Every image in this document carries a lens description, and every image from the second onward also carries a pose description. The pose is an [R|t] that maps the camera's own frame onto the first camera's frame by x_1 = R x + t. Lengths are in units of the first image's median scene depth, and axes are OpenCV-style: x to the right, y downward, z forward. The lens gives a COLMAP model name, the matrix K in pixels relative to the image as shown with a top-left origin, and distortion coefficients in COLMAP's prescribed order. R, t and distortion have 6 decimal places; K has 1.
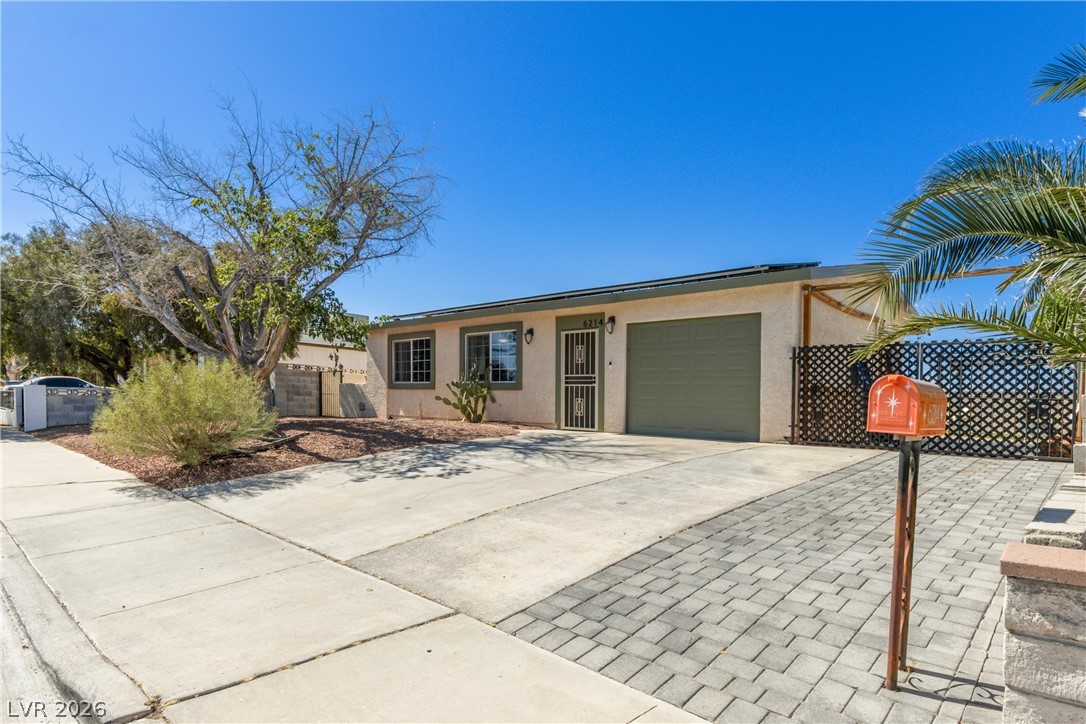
lens RADIAL K [[620.9, 0, 542.5], [0, 620.9, 357.7], [0, 0, 1]] dist [-0.020783, -0.000103]
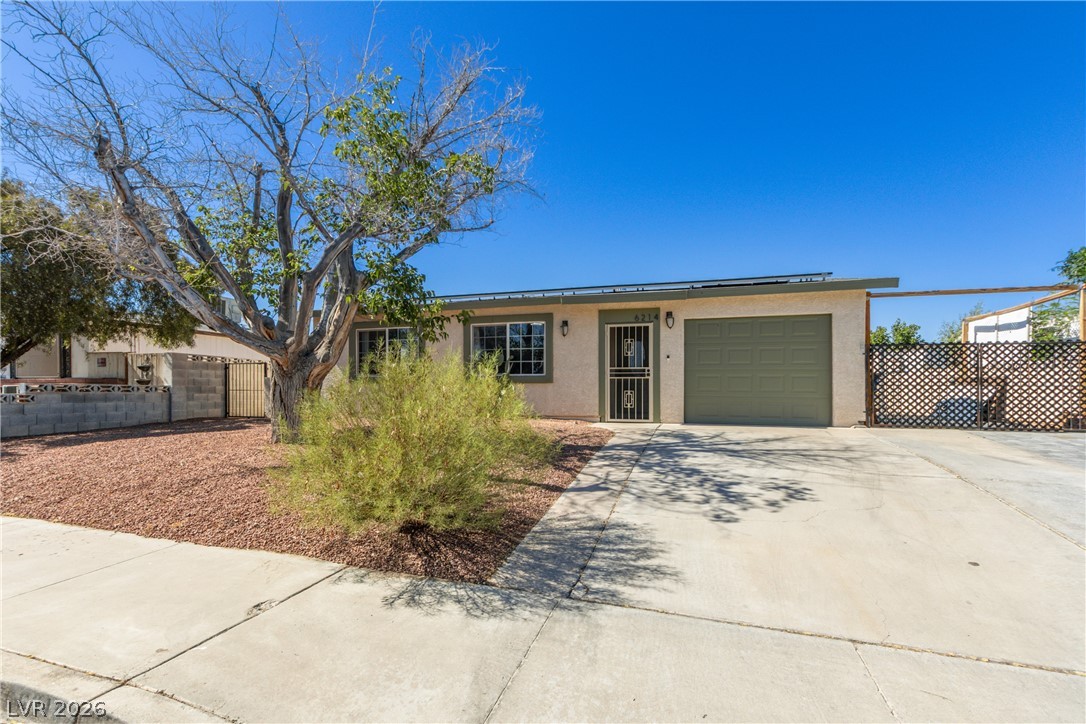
lens RADIAL K [[439.8, 0, 543.3], [0, 439.8, 363.9], [0, 0, 1]] dist [-0.002503, -0.000053]
pose [[0.884180, 0.009320, 0.467052, -0.409332], [-0.014995, 0.999852, 0.008434, 0.017532], [-0.466905, -0.014460, 0.884189, 0.430937]]
